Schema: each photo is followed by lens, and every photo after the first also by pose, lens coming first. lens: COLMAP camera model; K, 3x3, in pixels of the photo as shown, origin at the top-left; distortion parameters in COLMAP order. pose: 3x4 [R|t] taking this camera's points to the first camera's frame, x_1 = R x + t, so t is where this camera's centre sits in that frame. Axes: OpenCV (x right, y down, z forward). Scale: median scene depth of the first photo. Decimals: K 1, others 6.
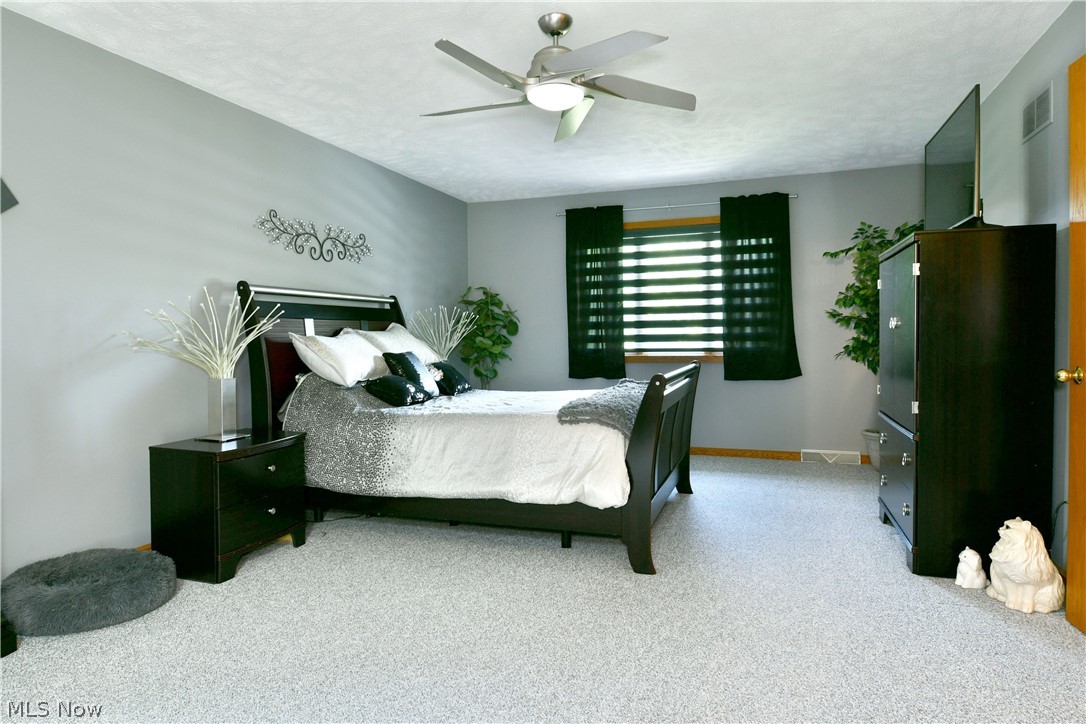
lens RADIAL K [[655.9, 0, 539.9], [0, 655.9, 357.0], [0, 0, 1]] dist [-0.012776, -0.003999]
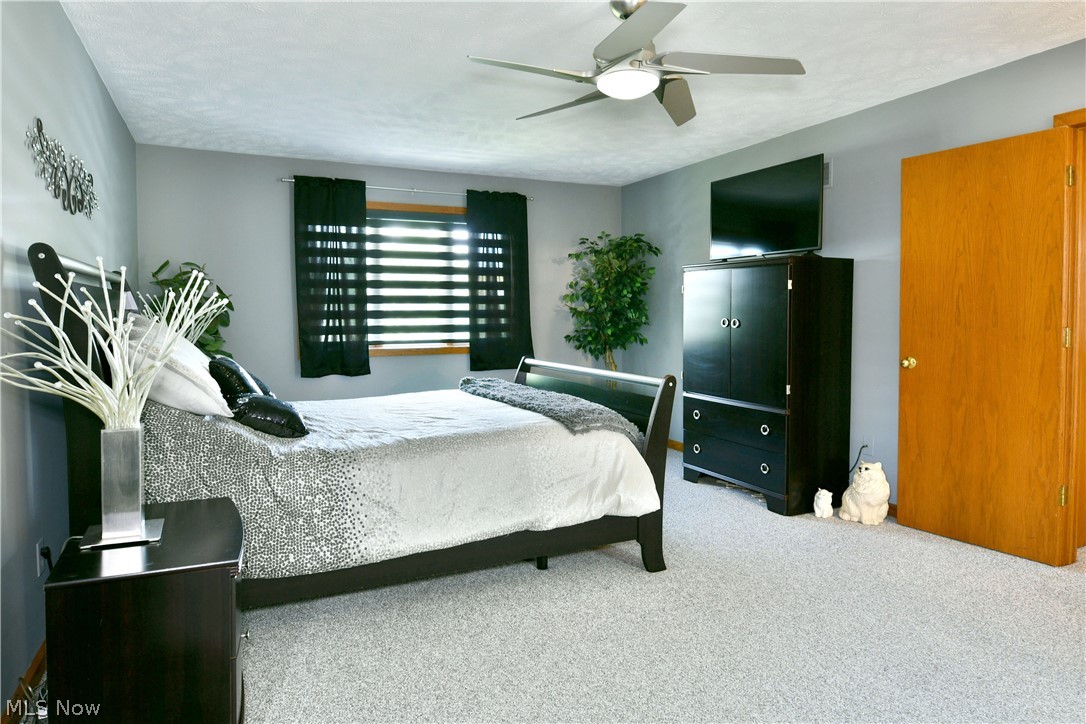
lens RADIAL K [[655.9, 0, 536.5], [0, 655.9, 338.0], [0, 0, 1]] dist [-0.012776, -0.003999]
pose [[0.710444, -0.017647, 0.703532, -0.403090], [0.015376, 0.999836, 0.009553, -0.026659], [-0.703585, 0.004031, 0.710599, 0.238203]]
